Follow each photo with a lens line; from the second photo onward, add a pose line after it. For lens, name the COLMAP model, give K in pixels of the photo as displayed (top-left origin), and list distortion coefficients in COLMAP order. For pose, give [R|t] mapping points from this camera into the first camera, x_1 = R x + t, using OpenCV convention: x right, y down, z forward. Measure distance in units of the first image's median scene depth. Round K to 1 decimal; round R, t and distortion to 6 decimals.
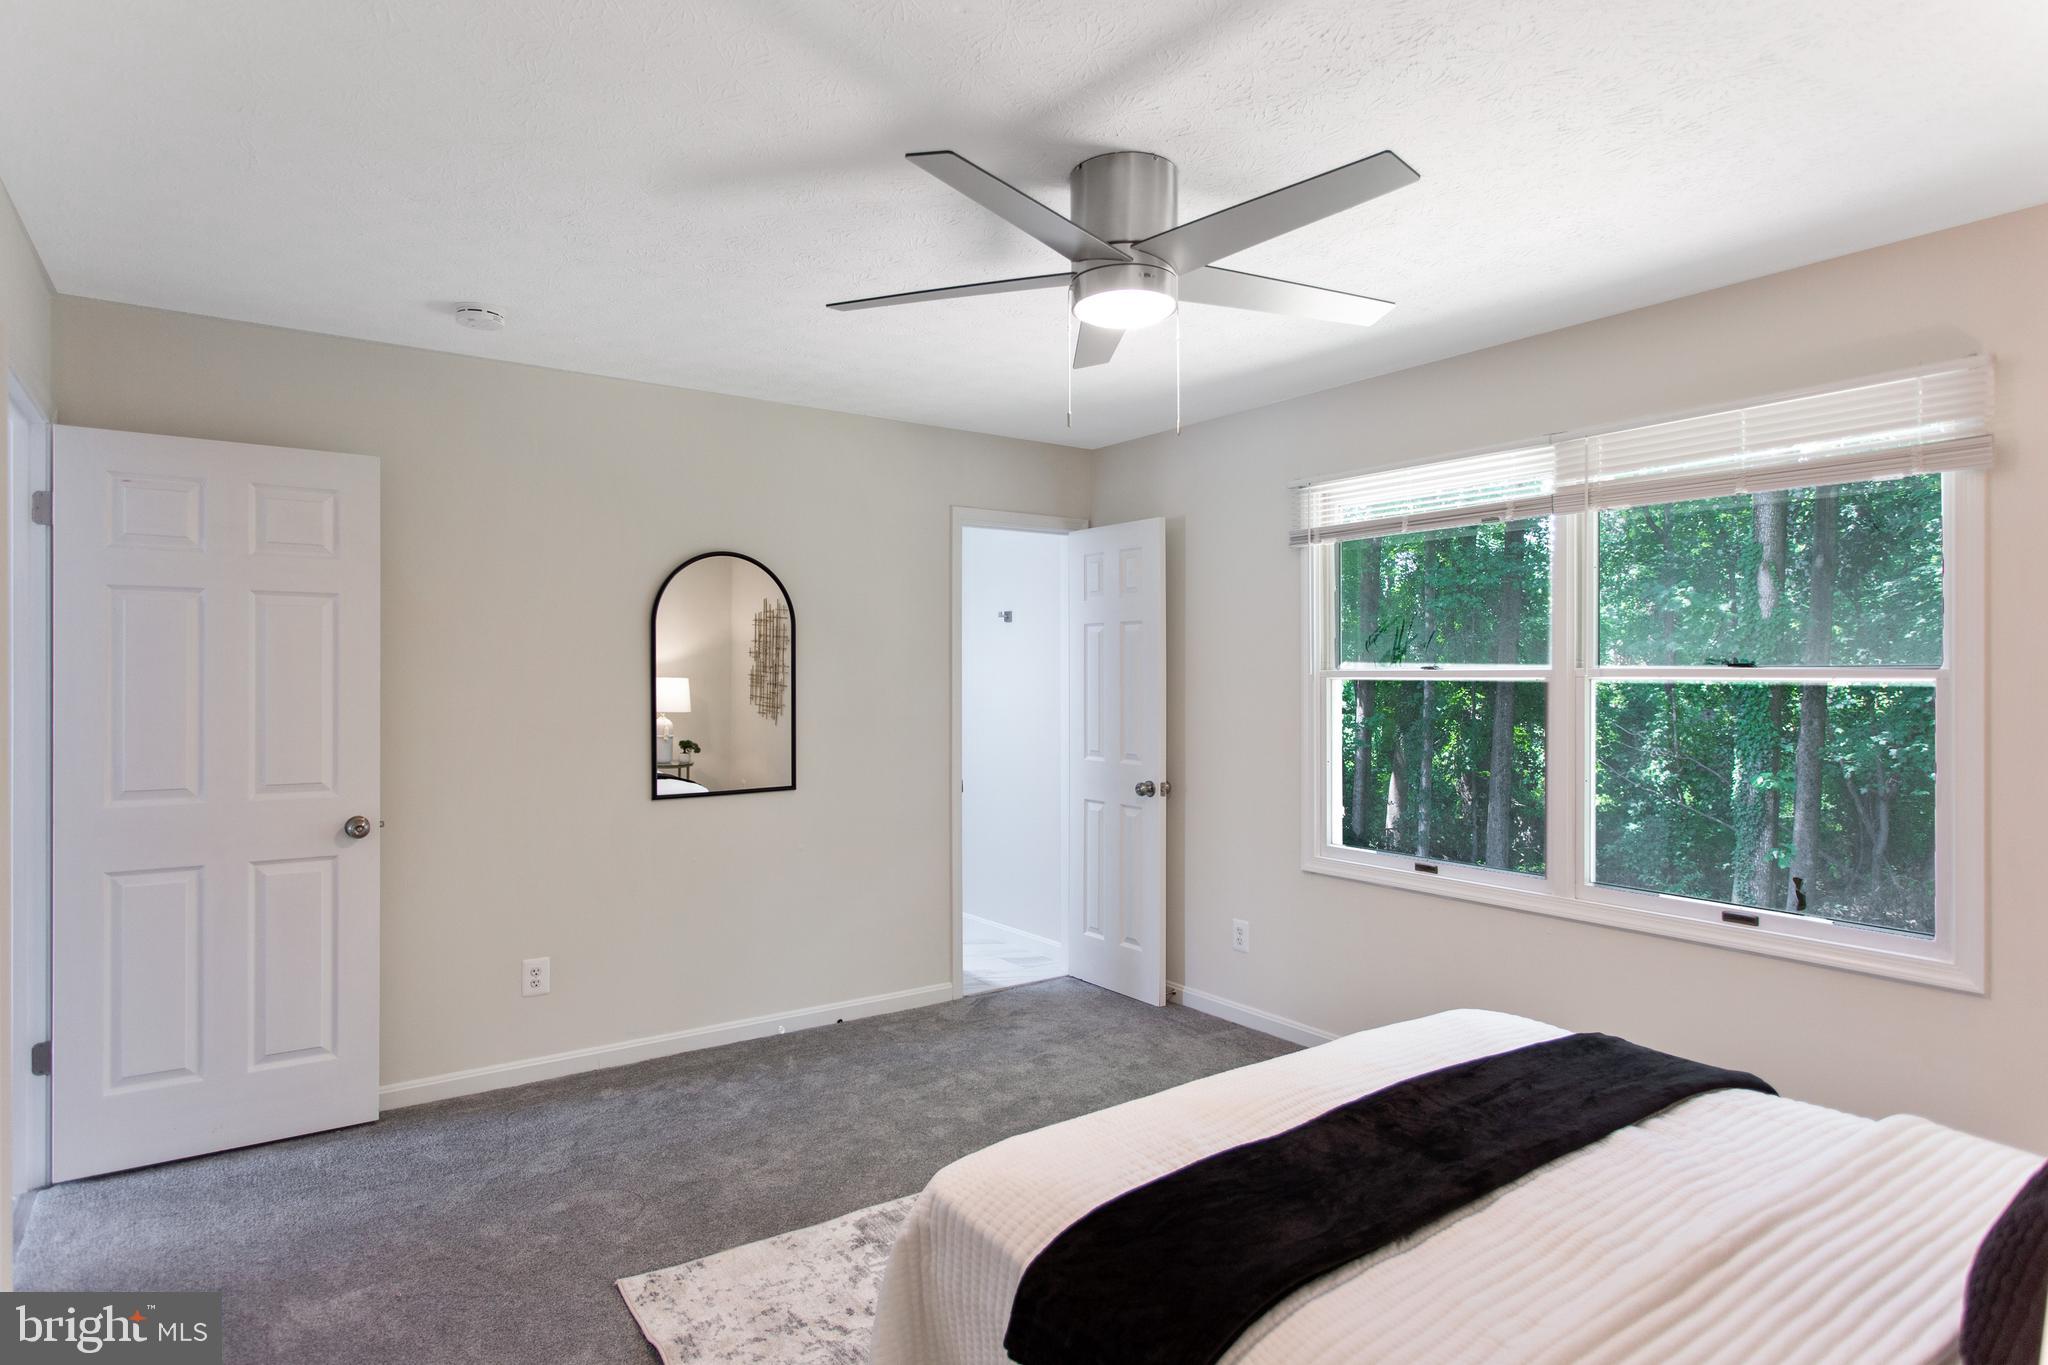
lens RADIAL K [[1097.3, 0, 1018.5], [0, 1097.3, 677.3], [0, 0, 1]] dist [-0.001138, -0.000239]
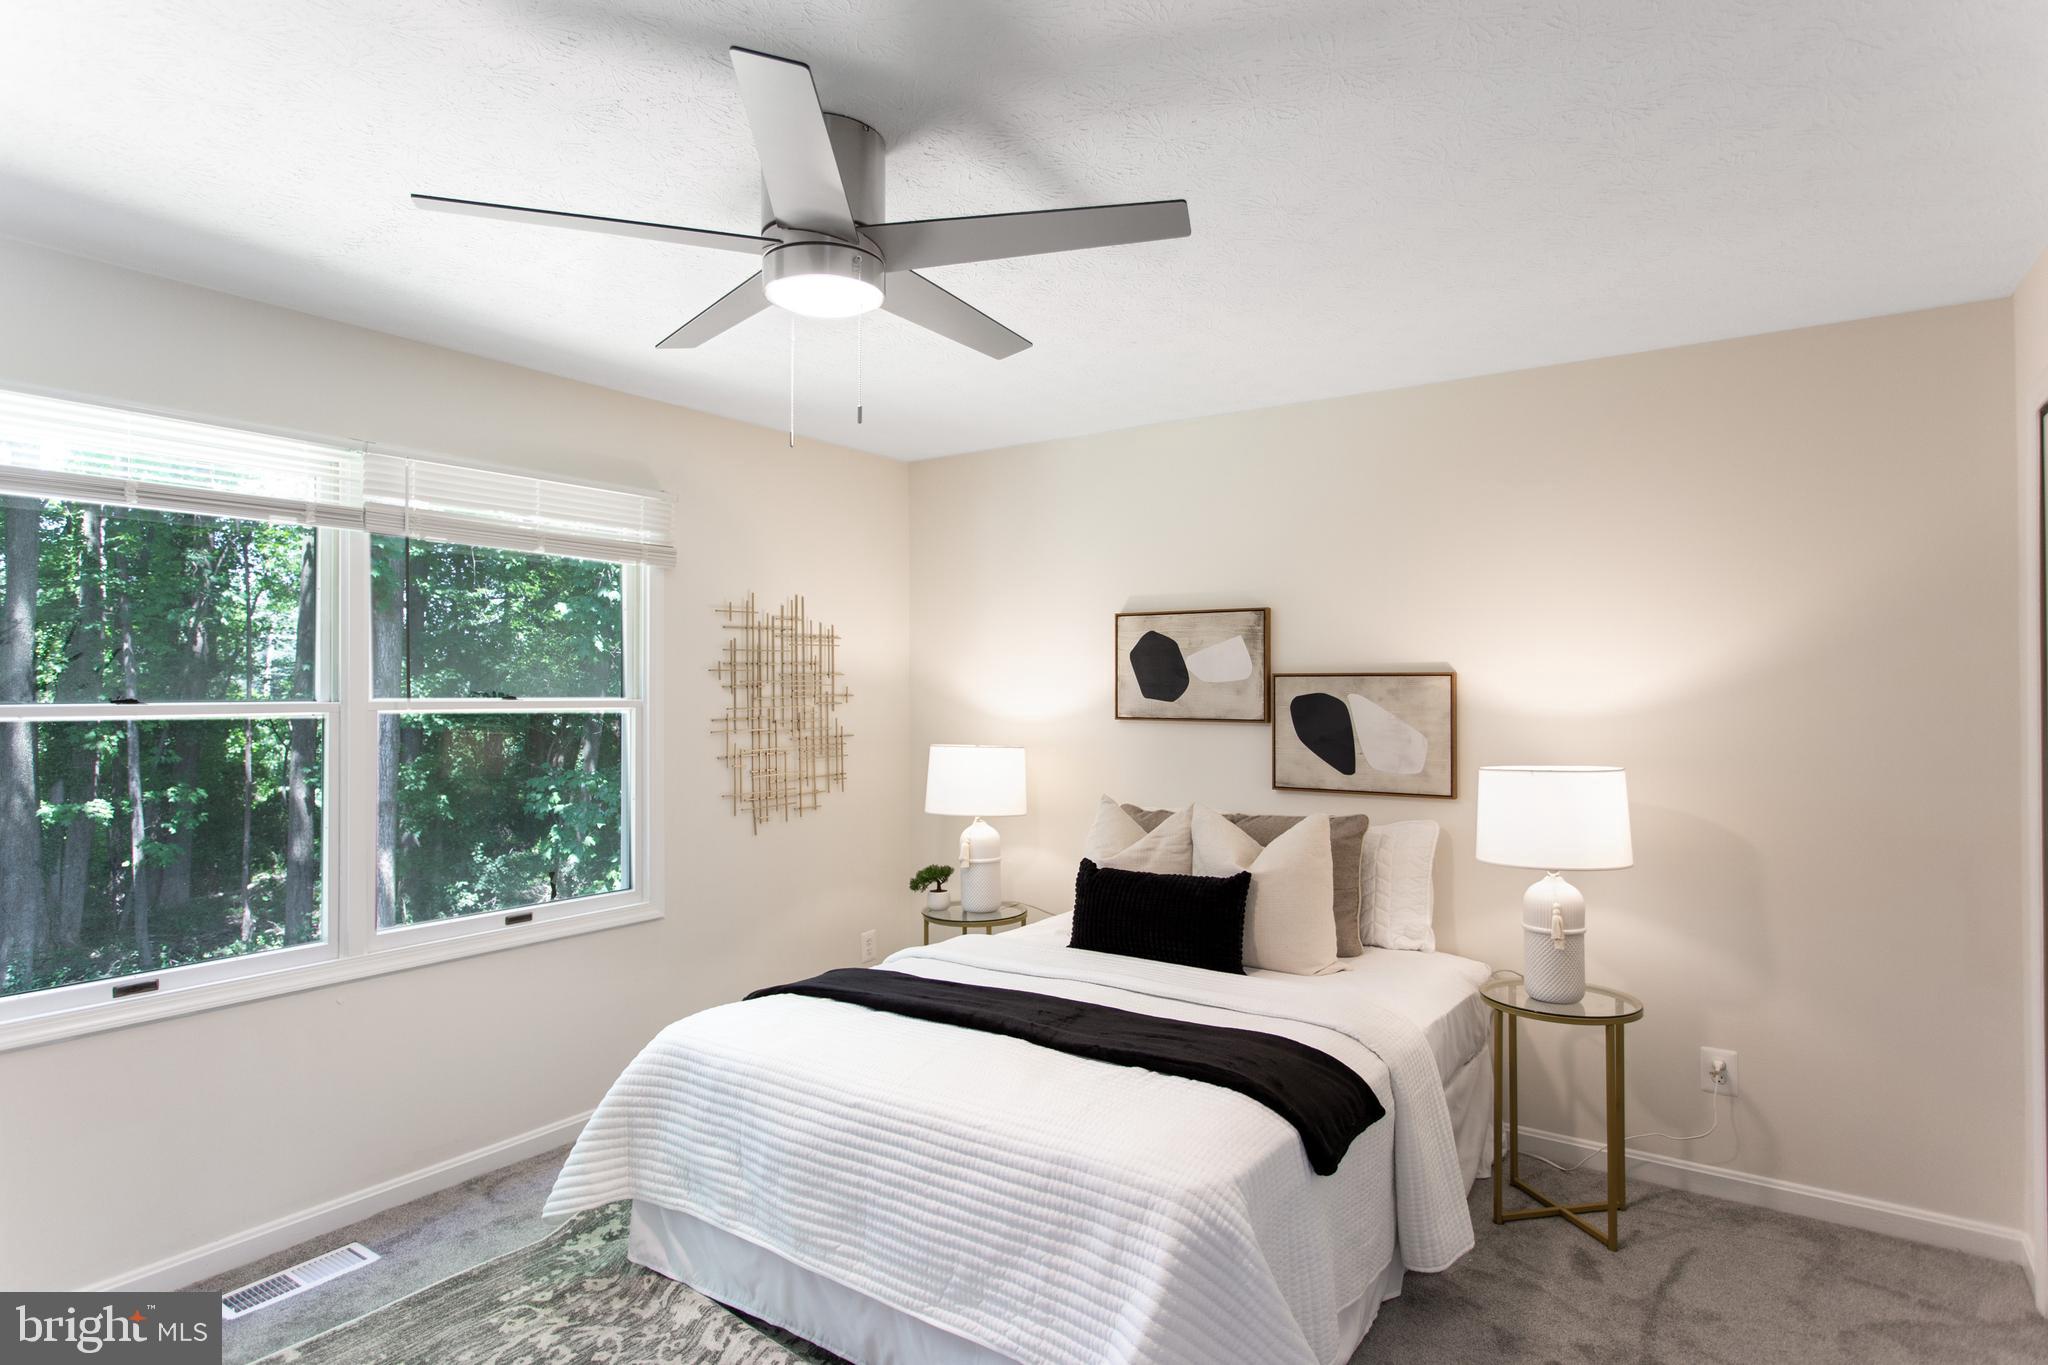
lens RADIAL K [[1161.6, 0, 1033.4], [0, 1161.6, 690.7], [0, 0, 1]] dist [0.000785, 0.000398]
pose [[-0.358453, 0.006348, 0.933526, -0.596792], [0.011529, 0.999931, -0.002373, -0.008242], [-0.933476, 0.009912, -0.358502, 0.827083]]
